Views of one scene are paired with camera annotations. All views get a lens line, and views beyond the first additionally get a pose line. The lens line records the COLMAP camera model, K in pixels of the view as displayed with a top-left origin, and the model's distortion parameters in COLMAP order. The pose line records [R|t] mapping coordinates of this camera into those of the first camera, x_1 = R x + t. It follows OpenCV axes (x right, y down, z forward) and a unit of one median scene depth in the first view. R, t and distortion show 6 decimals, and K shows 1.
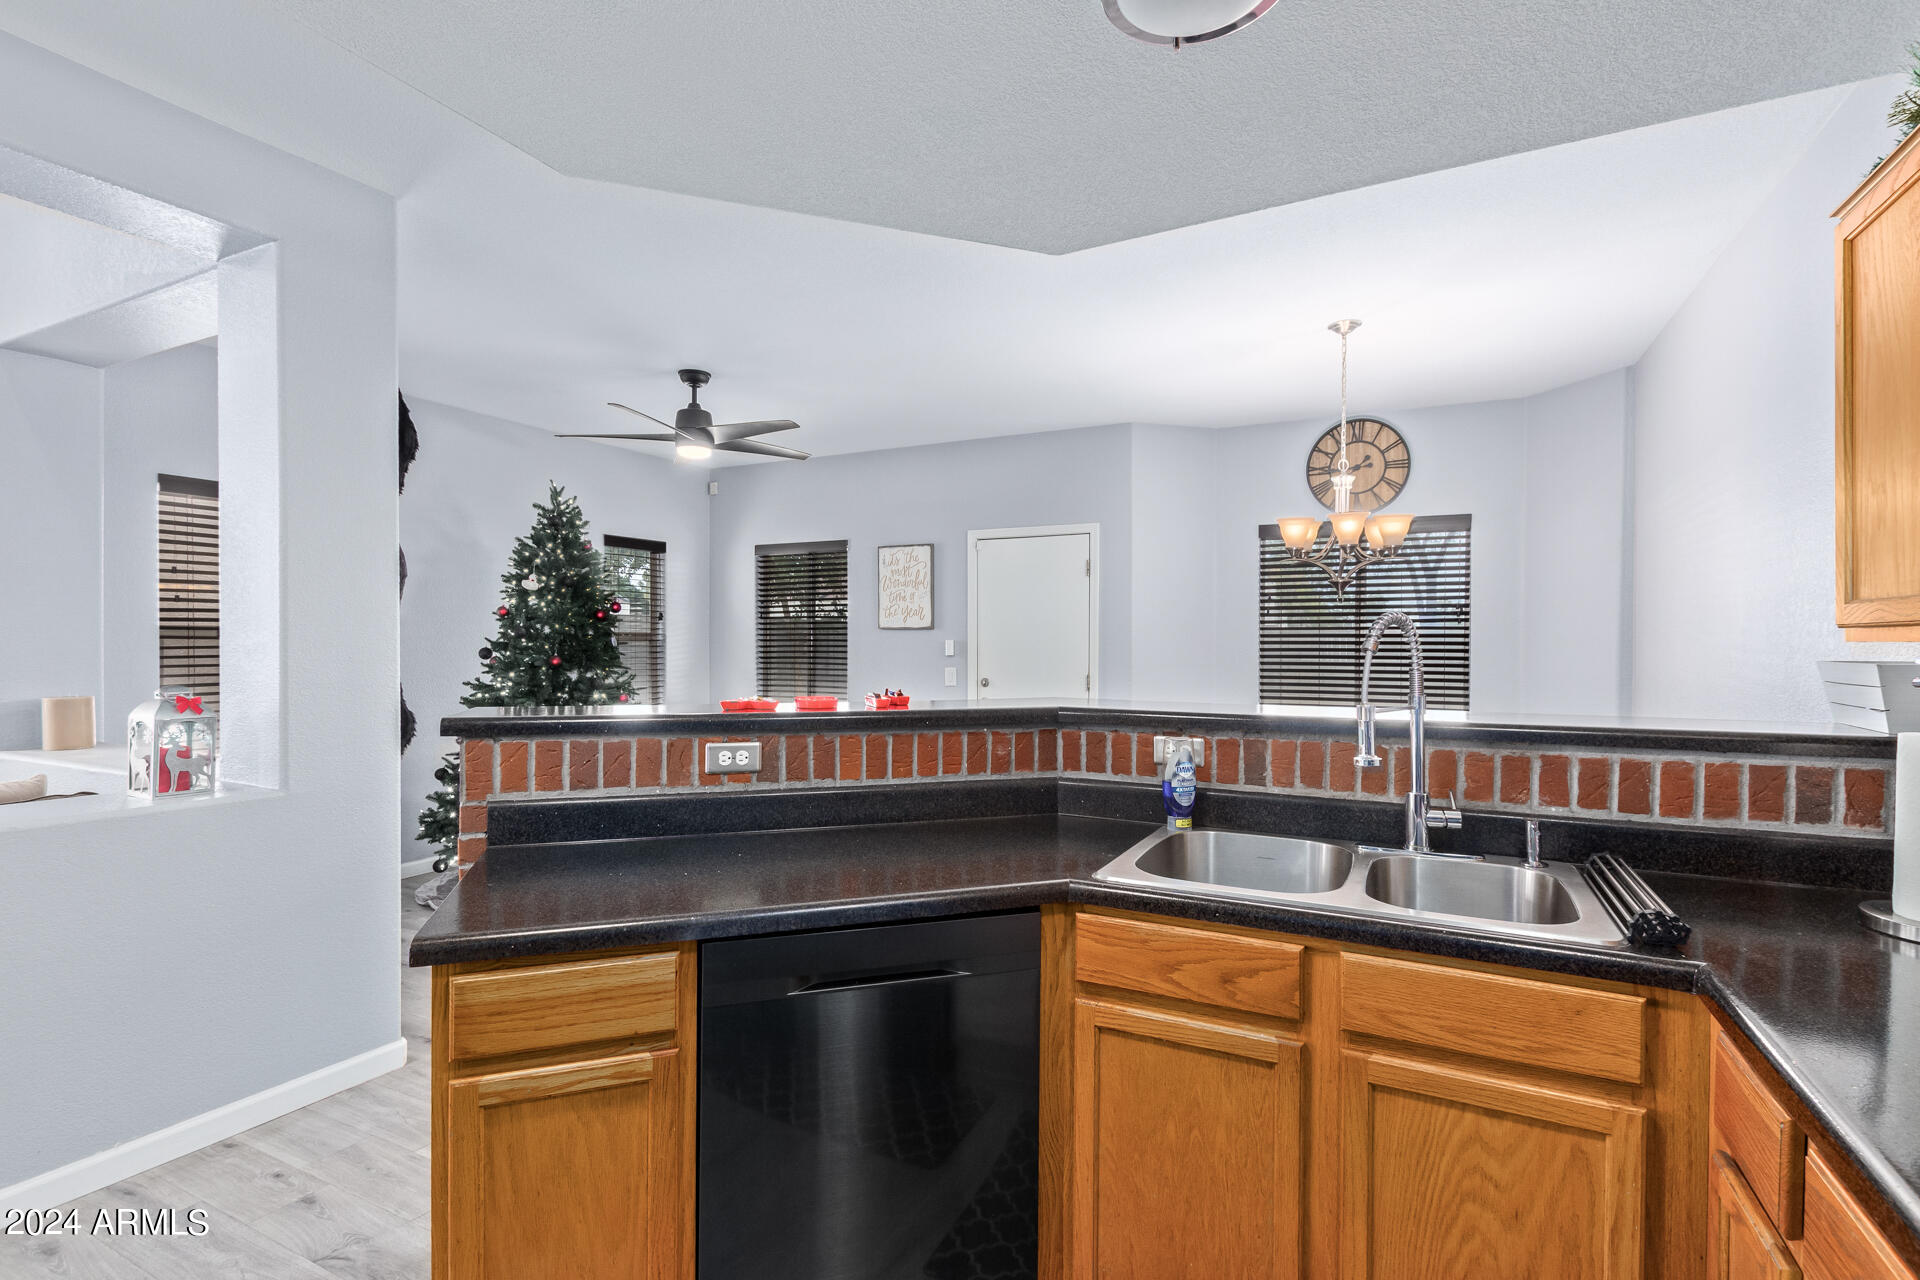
lens RADIAL K [[883.2, 0, 981.3], [0, 883.2, 650.1], [0, 0, 1]] dist [0.009393, -0.000679]
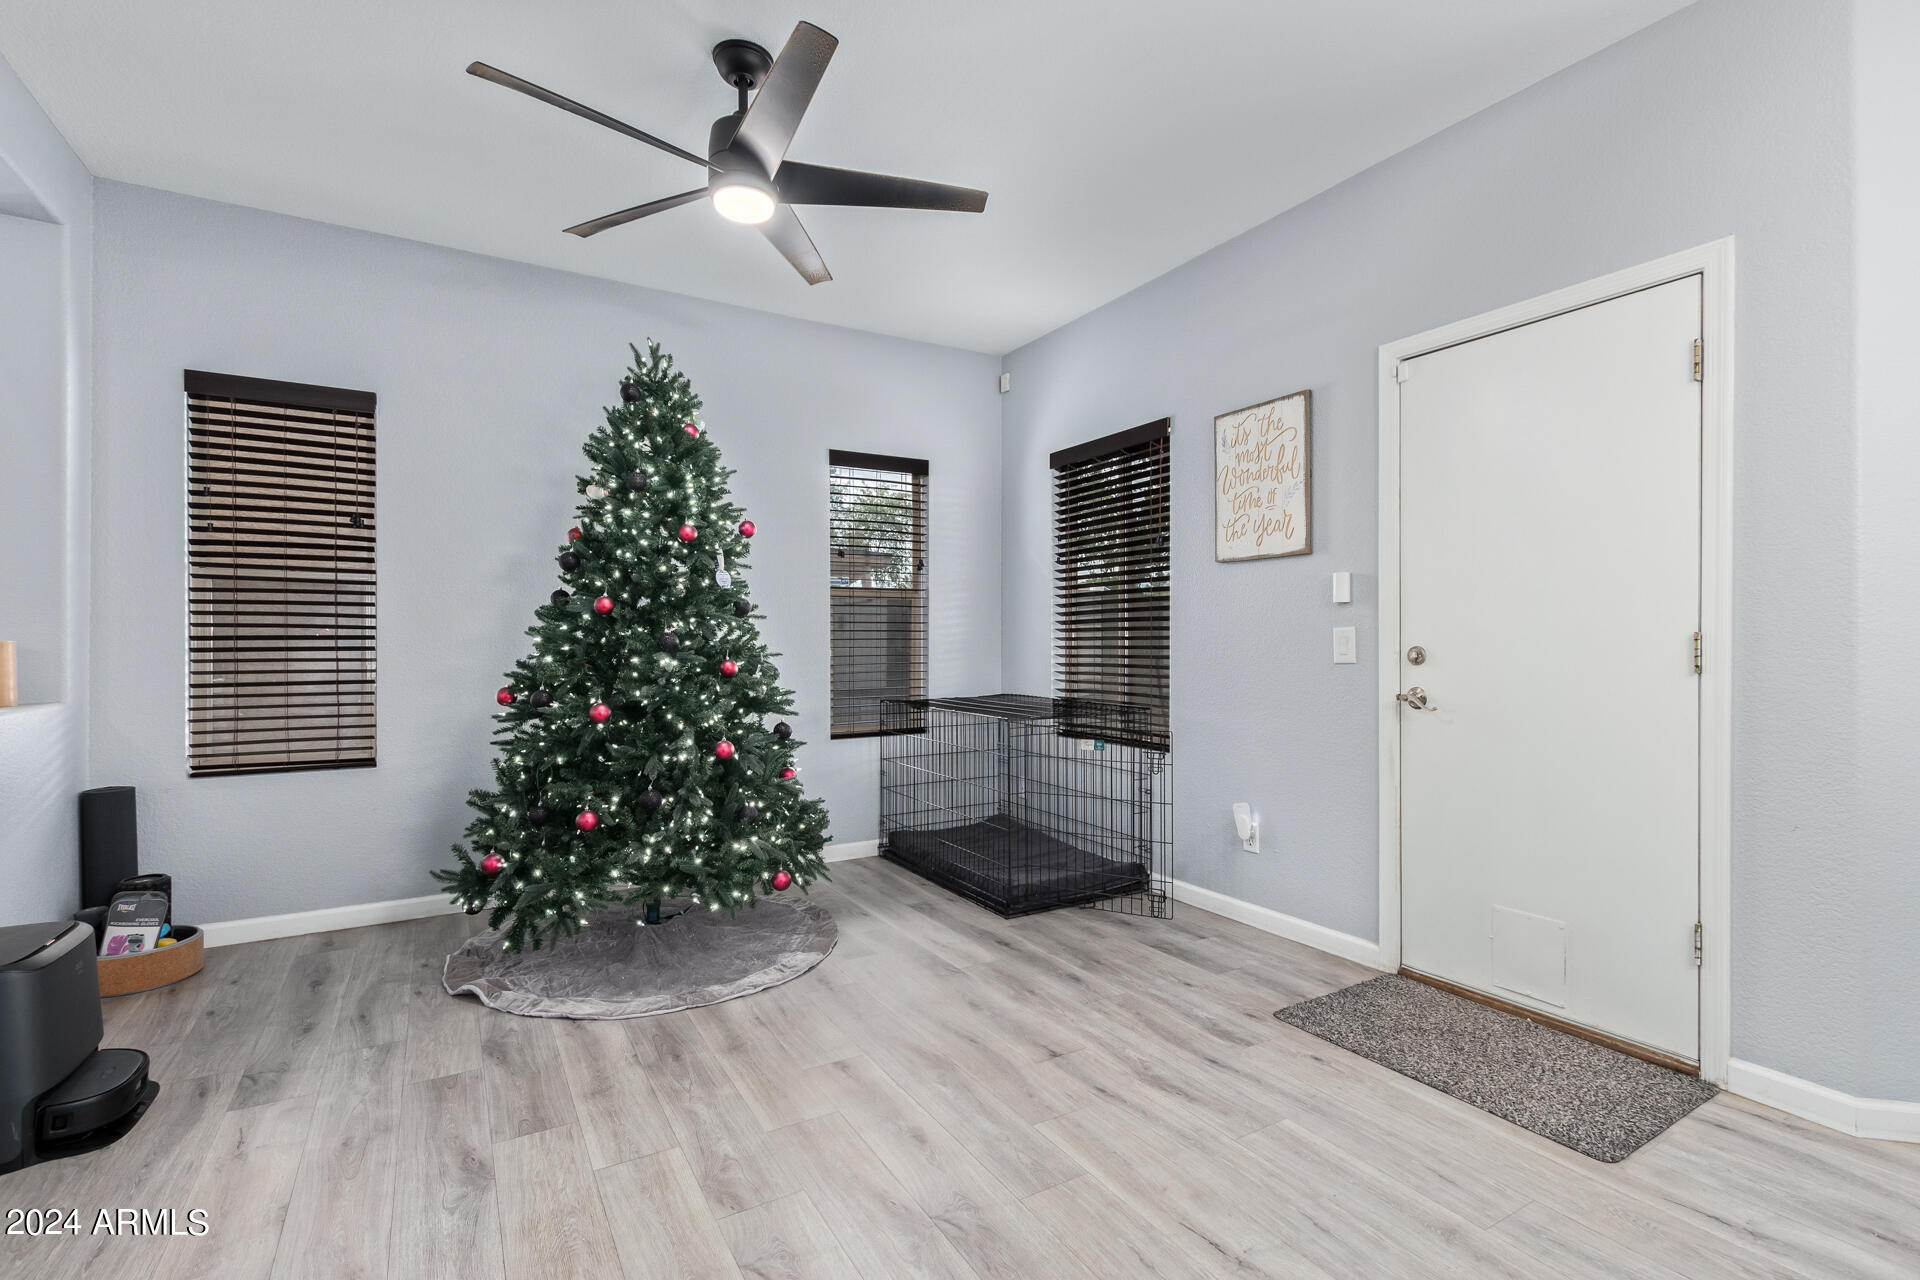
lens RADIAL K [[883.2, 0, 961.8], [0, 883.2, 642.9], [0, 0, 1]] dist [0.009393, -0.000679]
pose [[0.839920, -0.002874, -0.542702, 0.056499], [-0.000014, 0.999986, -0.005317, 0.031917], [0.542710, 0.004473, 0.839908, 0.457135]]
